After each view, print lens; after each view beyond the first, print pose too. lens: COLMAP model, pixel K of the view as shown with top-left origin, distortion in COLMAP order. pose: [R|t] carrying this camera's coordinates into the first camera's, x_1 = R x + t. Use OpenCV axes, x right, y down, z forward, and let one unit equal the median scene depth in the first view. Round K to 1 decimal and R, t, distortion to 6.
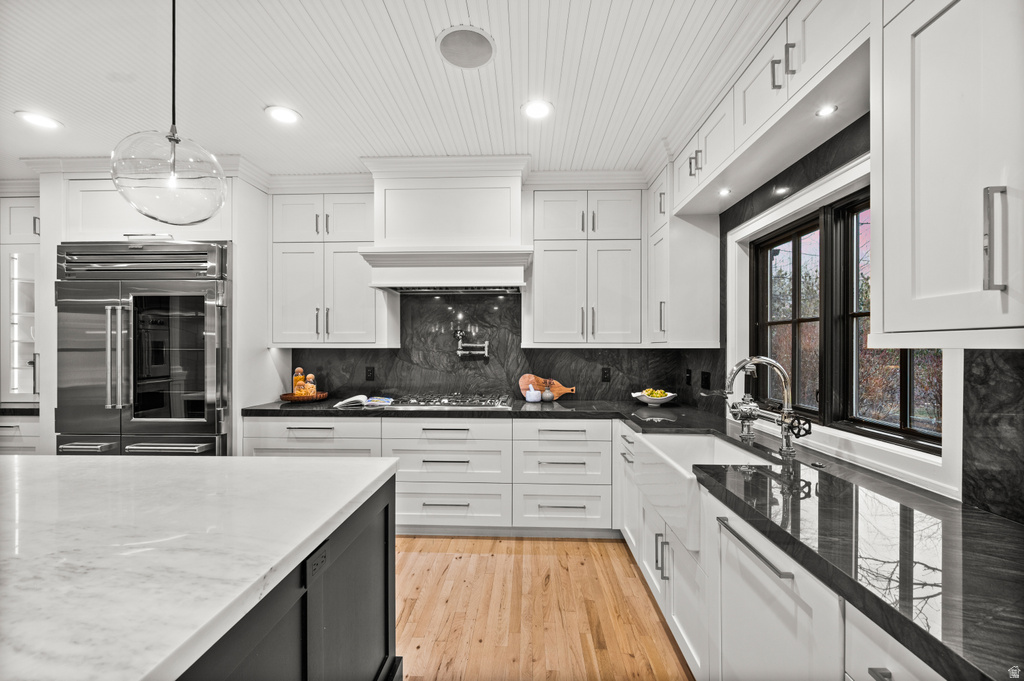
lens RADIAL K [[407.0, 0, 514.7], [0, 407.0, 345.0], [0, 0, 1]] dist [0.003408, 0.000389]
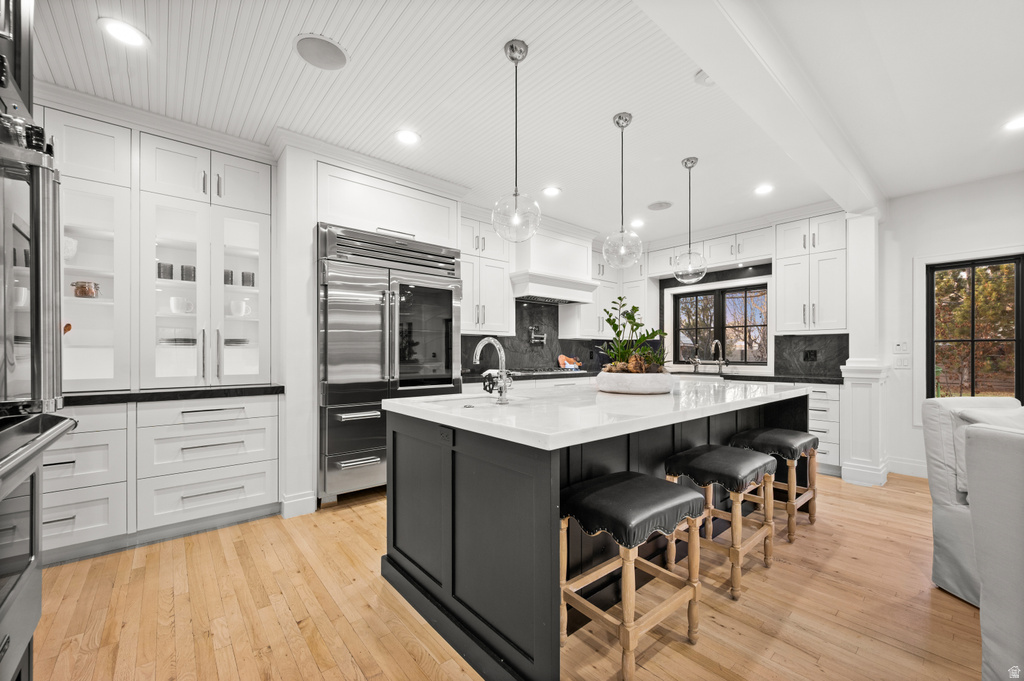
lens RADIAL K [[407.0, 0, 520.0], [0, 407.0, 354.9], [0, 0, 1]] dist [0.003408, 0.000389]
pose [[0.728665, -0.000554, 0.684870, -1.299150], [-0.004129, 0.999978, 0.005202, 0.068072], [-0.684858, -0.006619, 0.728646, -0.083395]]
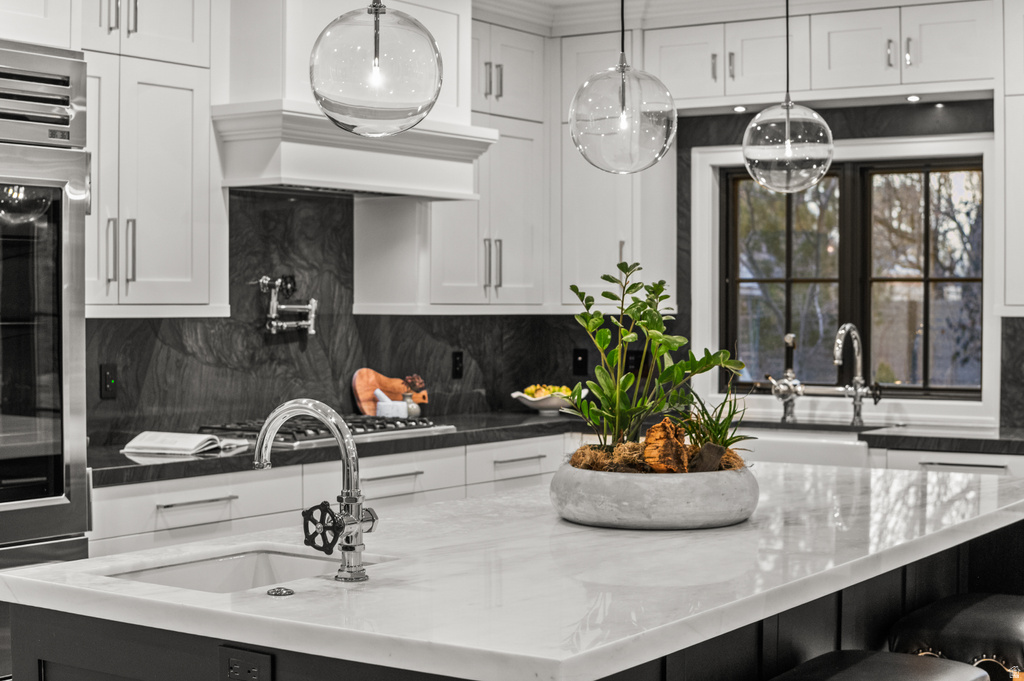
lens RADIAL K [[1659.9, 0, 510.8], [0, 1659.9, 344.7], [0, 0, 1]] dist [-0.203054, 0.000000]
pose [[0.528358, -0.020879, 0.848765, -1.639297], [-0.006374, 0.999572, 0.028556, -0.014240], [-0.848997, -0.020498, 0.527999, -0.186119]]
